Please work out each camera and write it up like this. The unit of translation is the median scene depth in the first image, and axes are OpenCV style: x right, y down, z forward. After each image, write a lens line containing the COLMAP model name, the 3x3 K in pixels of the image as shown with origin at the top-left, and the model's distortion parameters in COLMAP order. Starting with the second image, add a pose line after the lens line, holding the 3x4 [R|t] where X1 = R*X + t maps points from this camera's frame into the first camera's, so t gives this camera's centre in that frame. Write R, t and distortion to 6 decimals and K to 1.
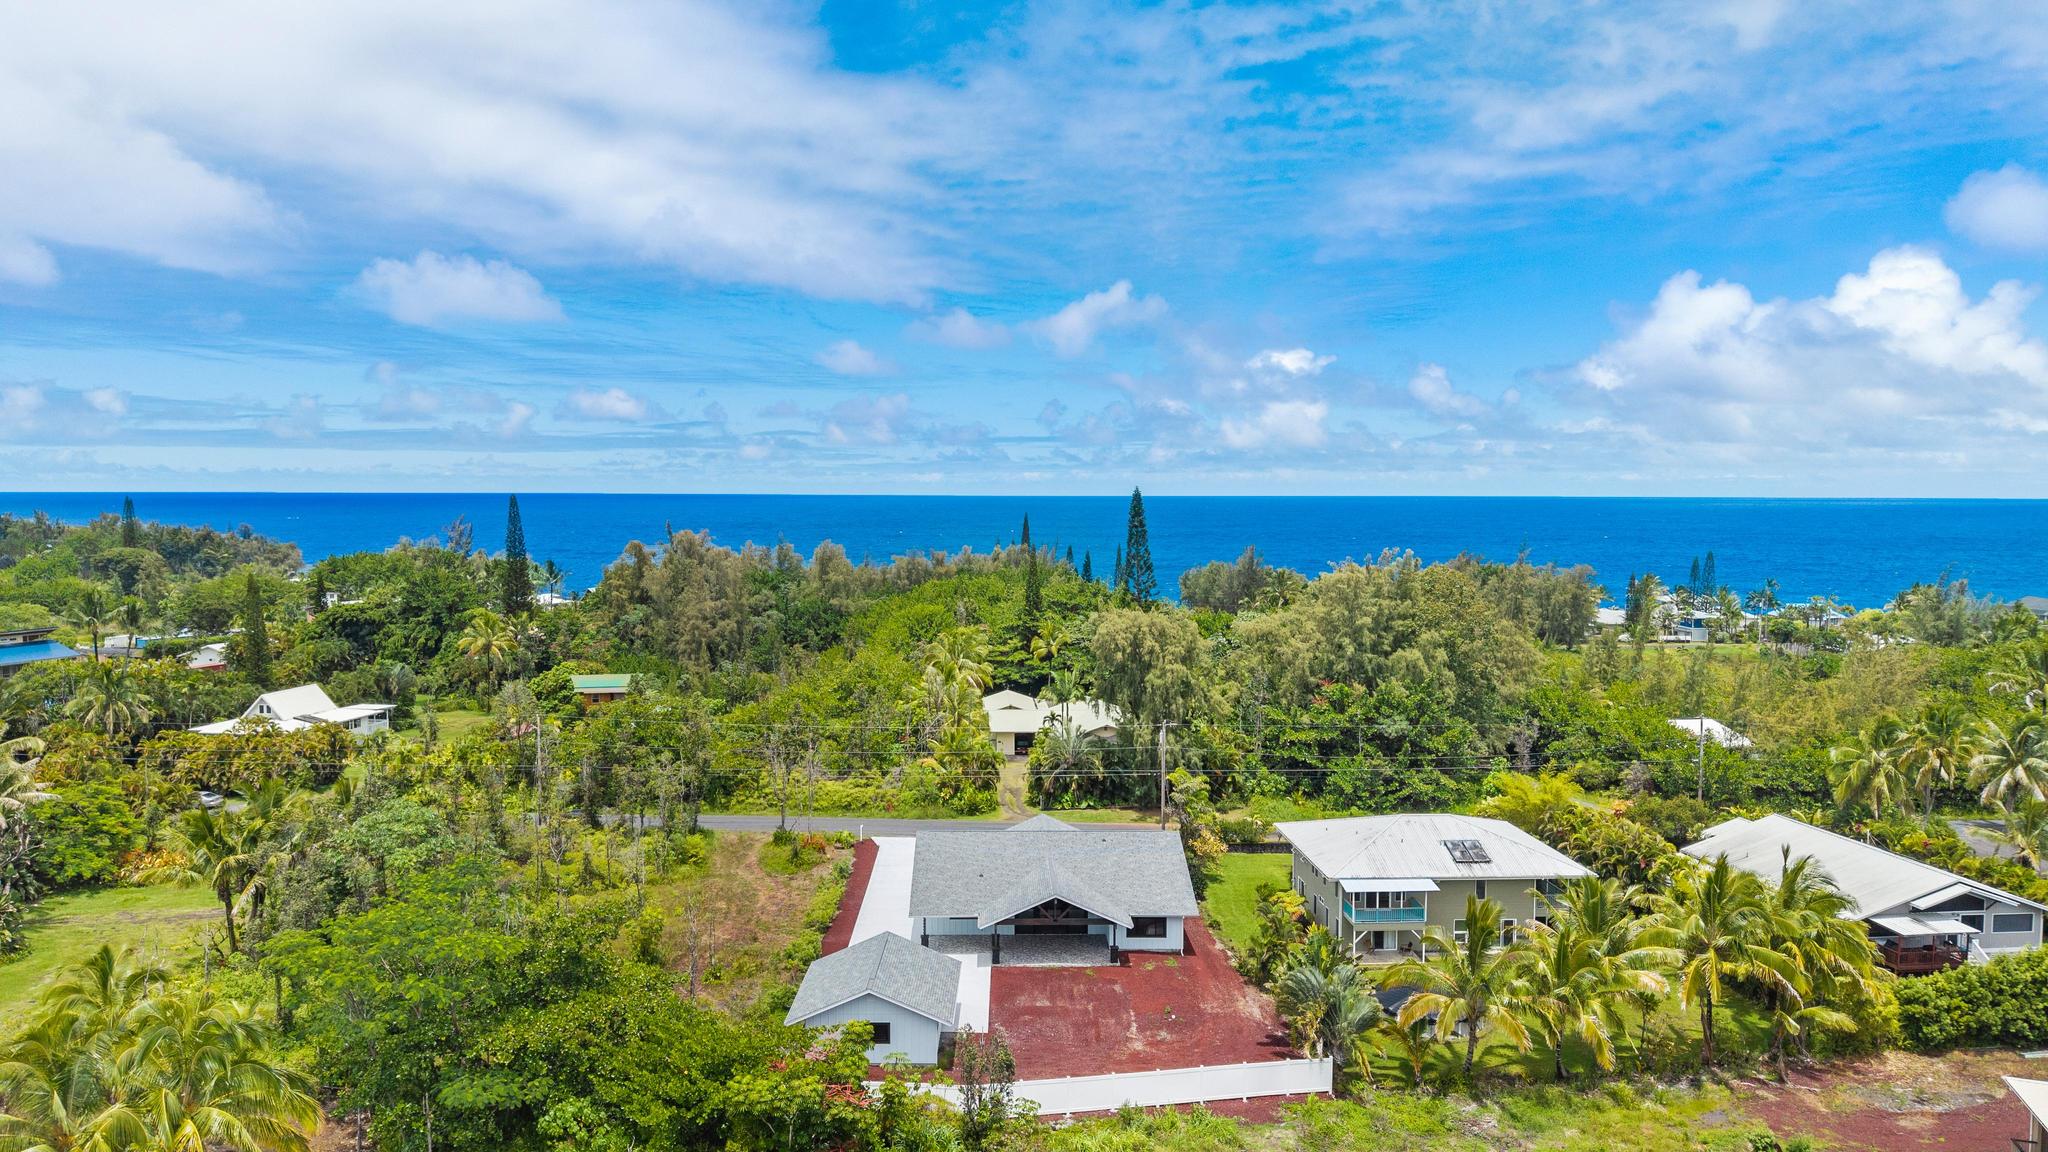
lens RADIAL K [[1336.1, 0, 1024.0], [0, 1336.1, 576.0], [0, 0, 1]] dist [0.038954, -0.001658]
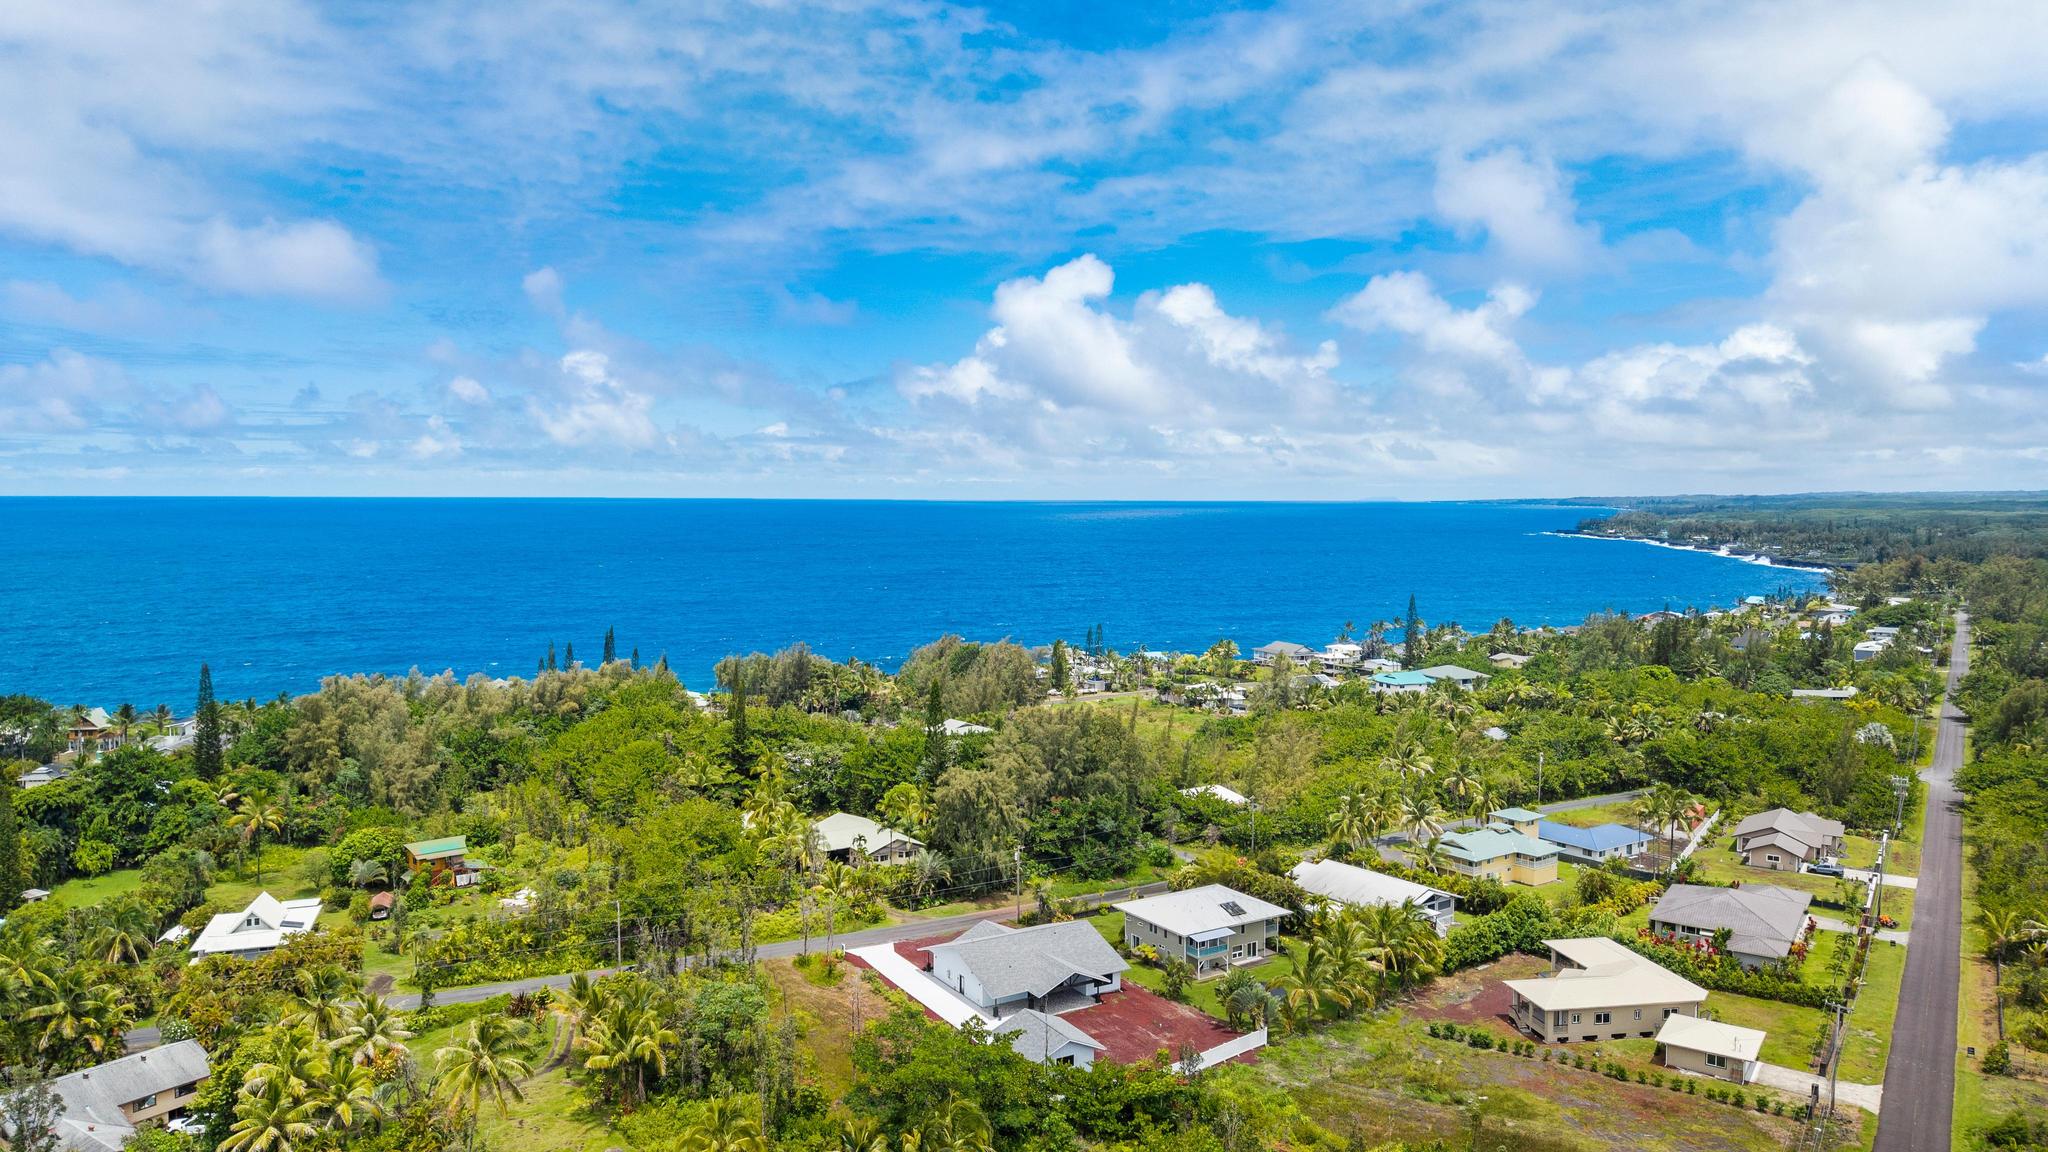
lens RADIAL K [[1336.1, 0, 1024.0], [0, 1336.1, 576.0], [0, 0, 1]] dist [0.038954, -0.001658]
pose [[0.869200, -0.023510, 0.493901, -0.607594], [0.025552, 0.999670, 0.002617, -0.196268], [-0.493800, 0.010346, 0.869514, -0.350025]]
